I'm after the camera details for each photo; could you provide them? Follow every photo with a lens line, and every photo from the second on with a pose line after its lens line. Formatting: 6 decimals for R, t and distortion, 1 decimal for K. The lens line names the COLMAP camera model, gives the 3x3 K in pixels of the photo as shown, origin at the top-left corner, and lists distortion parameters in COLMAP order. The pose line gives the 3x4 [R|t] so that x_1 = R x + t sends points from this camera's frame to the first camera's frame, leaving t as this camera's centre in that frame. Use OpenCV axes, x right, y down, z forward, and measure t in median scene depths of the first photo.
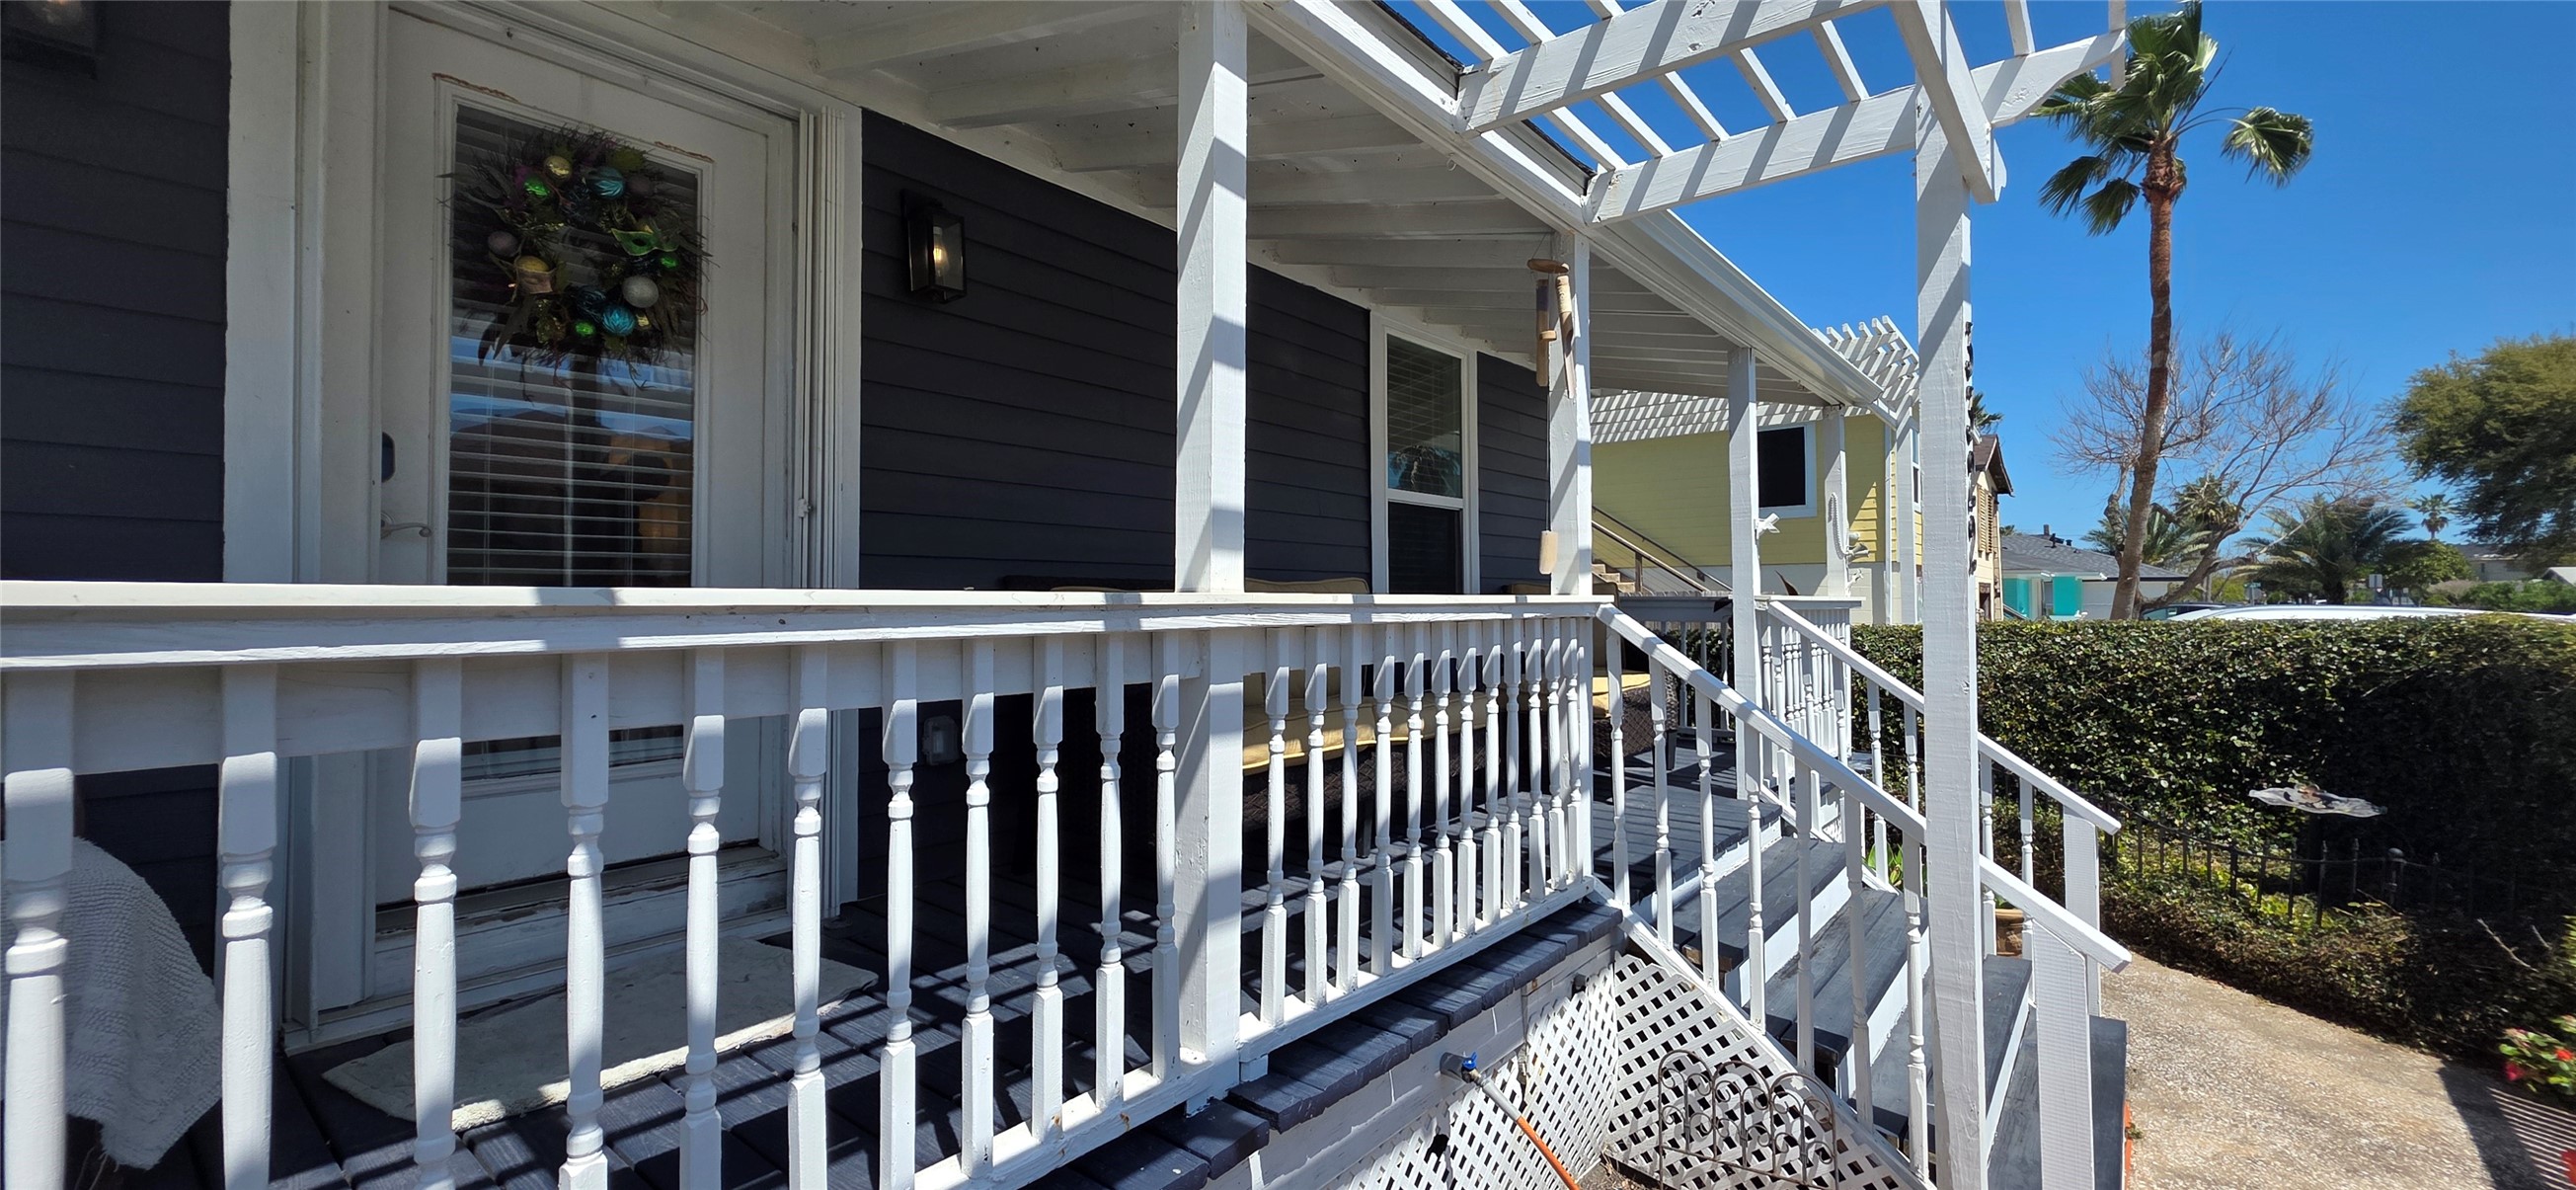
lens RADIAL K [[1044.0, 0, 1268.9], [0, 1044.0, 580.9], [0, 0, 1]] dist [0.002586, 0.000487]
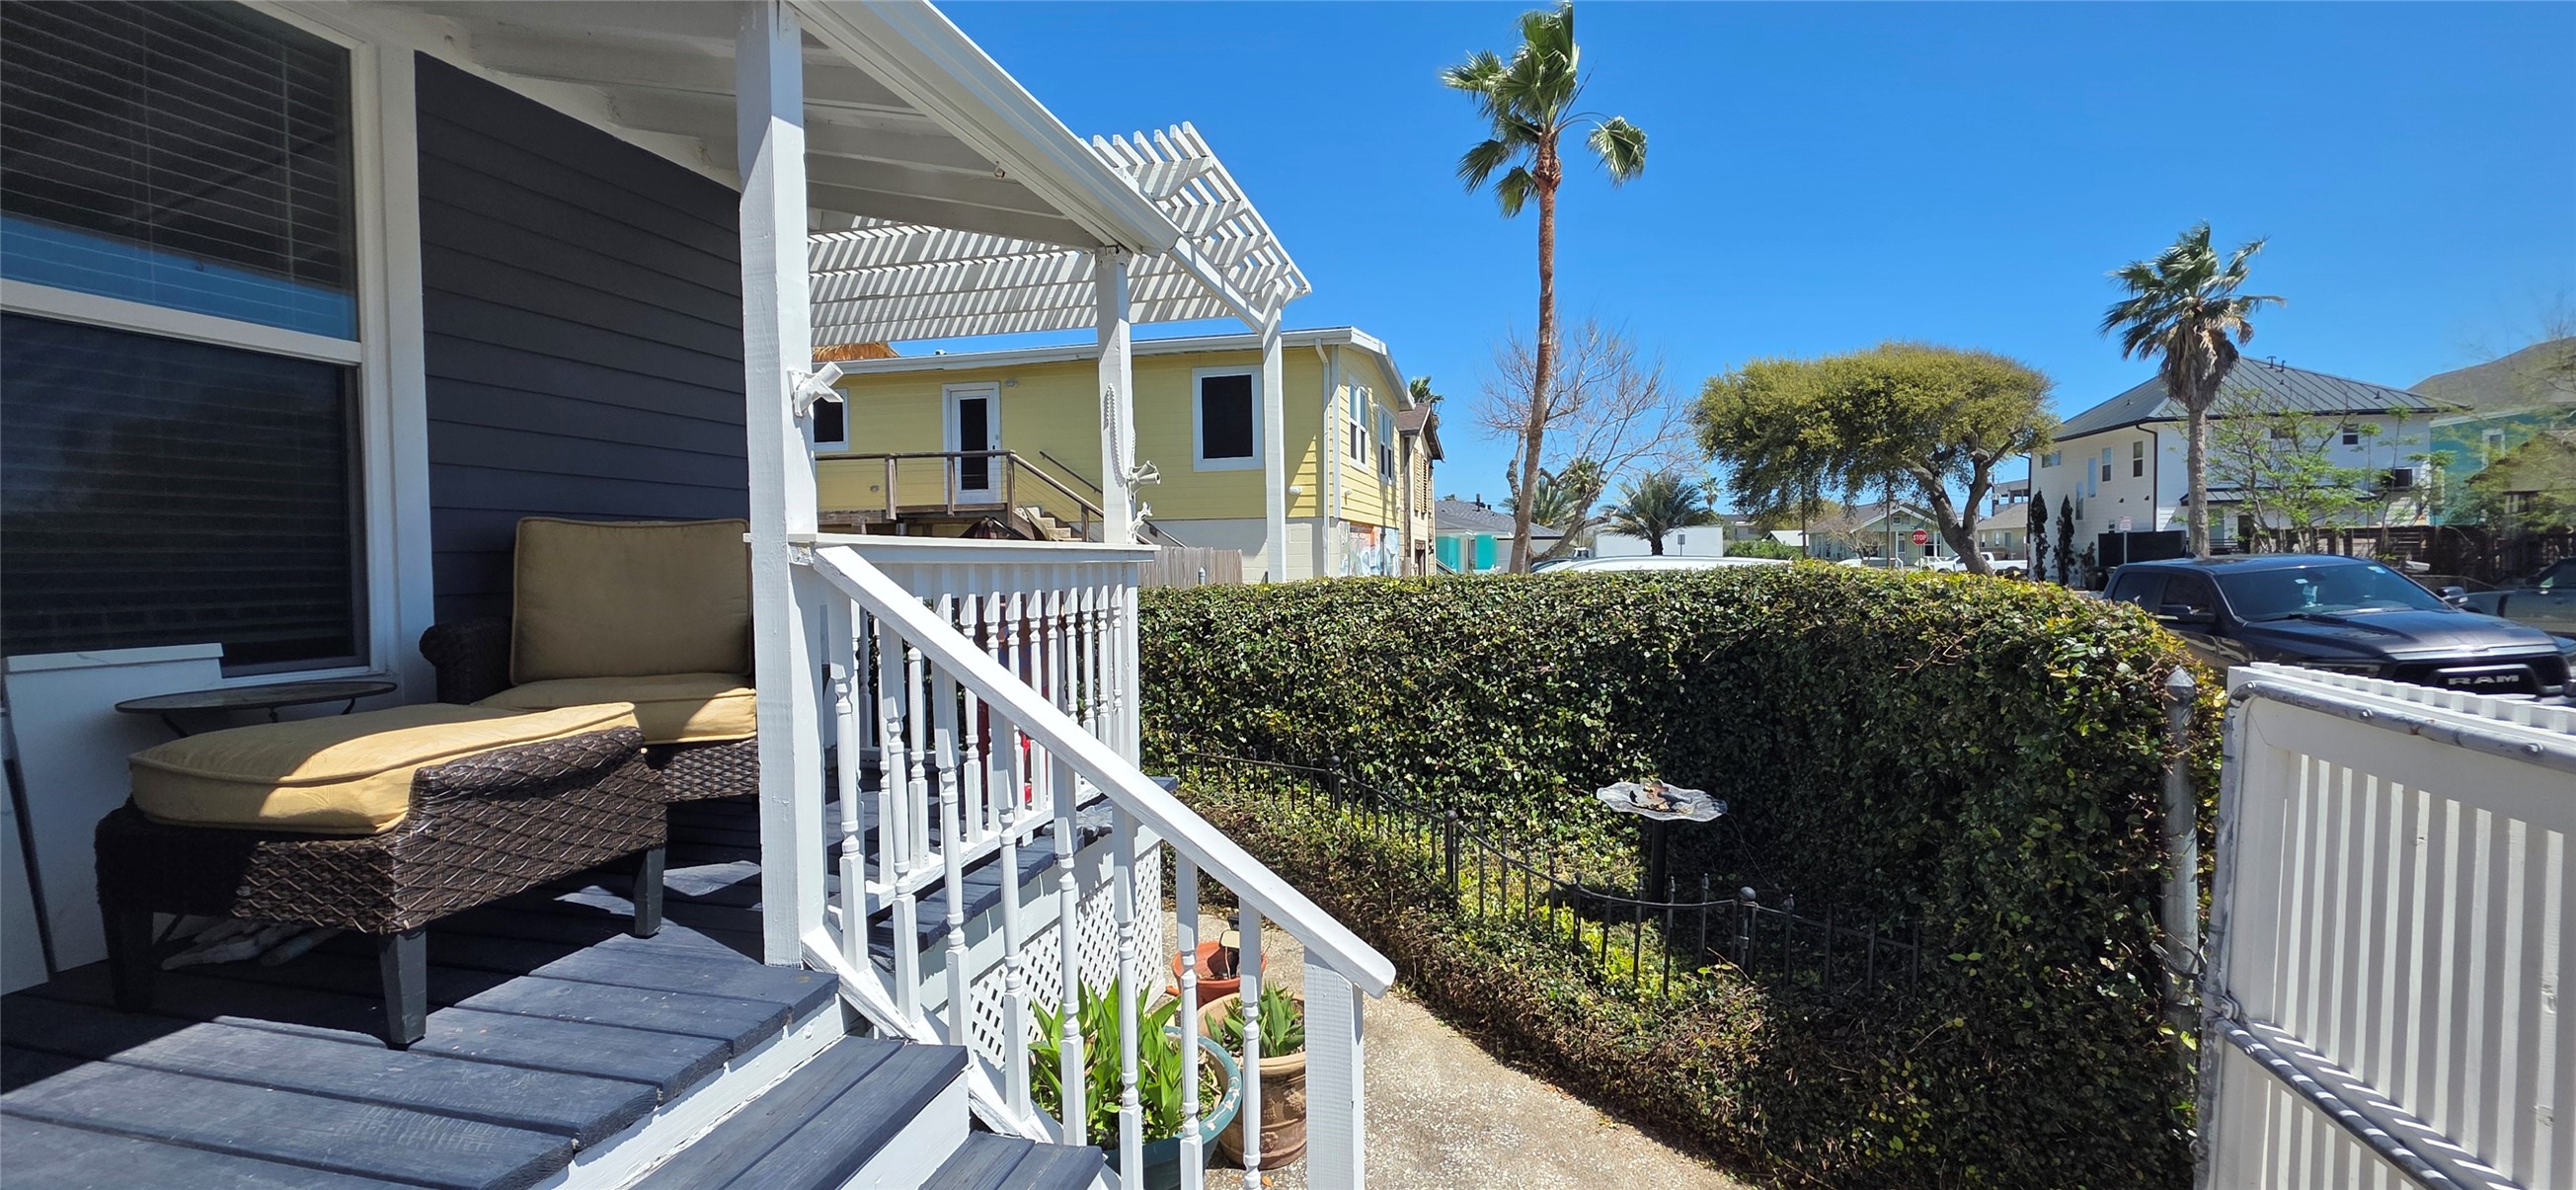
lens RADIAL K [[1044.0, 0, 1268.9], [0, 1044.0, 580.9], [0, 0, 1]] dist [0.002586, 0.000487]
pose [[0.904842, -0.016233, 0.425438, 0.343219], [0.000111, 0.999282, 0.037893, 0.012805], [-0.425747, -0.034241, 0.904194, 0.359620]]
